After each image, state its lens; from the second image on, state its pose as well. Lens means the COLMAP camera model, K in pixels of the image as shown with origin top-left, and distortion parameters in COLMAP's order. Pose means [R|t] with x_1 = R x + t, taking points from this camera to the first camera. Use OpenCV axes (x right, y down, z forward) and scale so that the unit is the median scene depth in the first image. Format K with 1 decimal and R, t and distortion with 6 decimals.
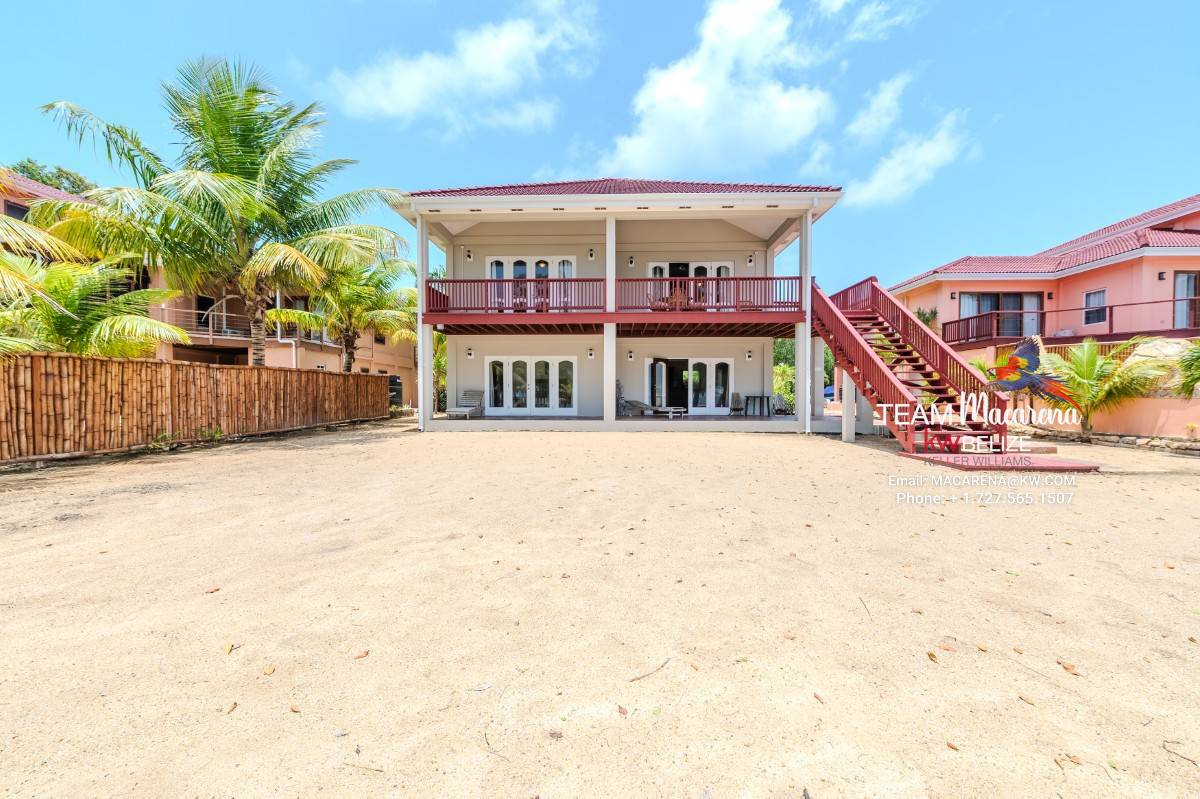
lens RADIAL K [[472.0, 0, 603.8], [0, 472.0, 403.4], [0, 0, 1]] dist [-0.001350, -0.000176]
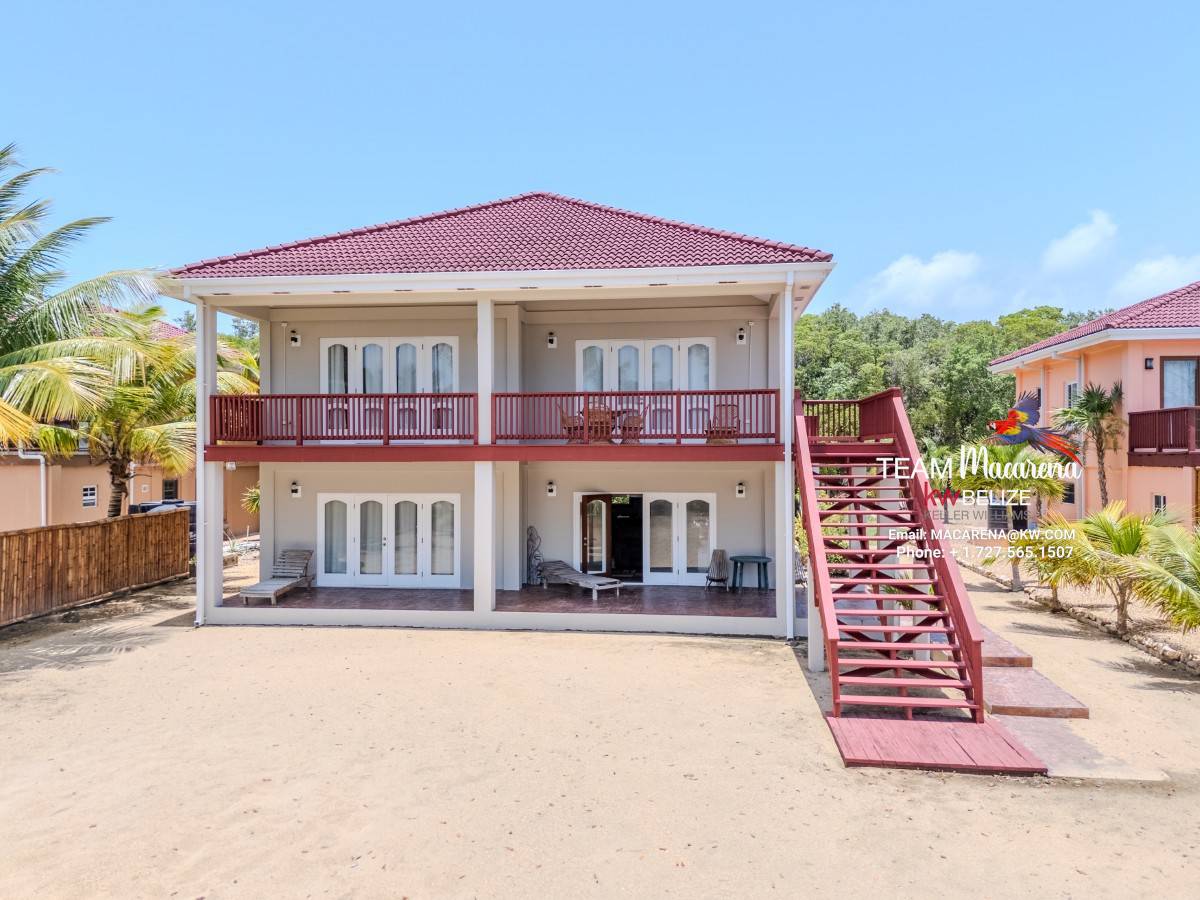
lens RADIAL K [[879.8, 0, 606.3], [0, 879.8, 447.6], [0, 0, 1]] dist [0.066489, -0.054509]
pose [[0.996236, -0.001264, -0.086676, 0.262659], [-0.000731, 0.999736, -0.022982, -0.146623], [0.086682, 0.022959, 0.995971, -0.179638]]
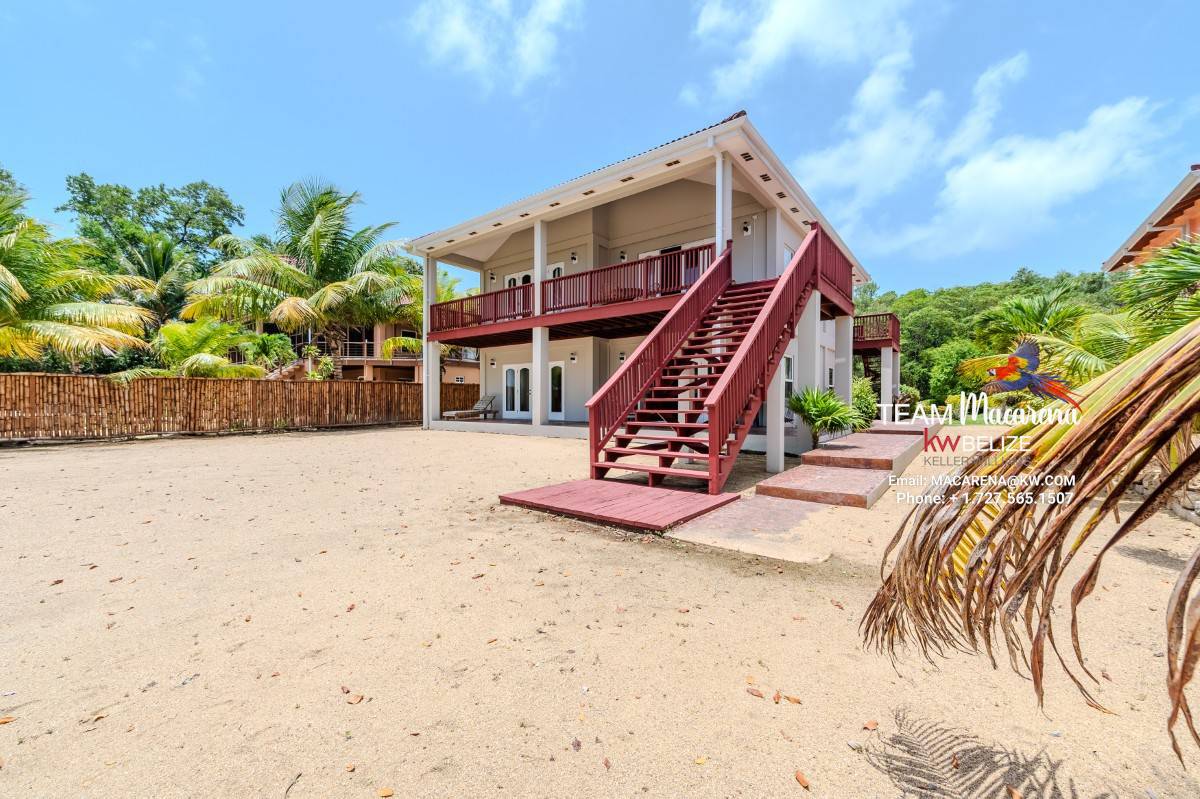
lens RADIAL K [[472.0, 0, 603.8], [0, 472.0, 403.4], [0, 0, 1]] dist [-0.001350, -0.000176]
pose [[0.811344, 0.002706, -0.584562, 0.652155], [-0.010656, 0.999892, -0.010163, -0.000563], [0.584472, 0.014475, 0.811285, 0.247912]]
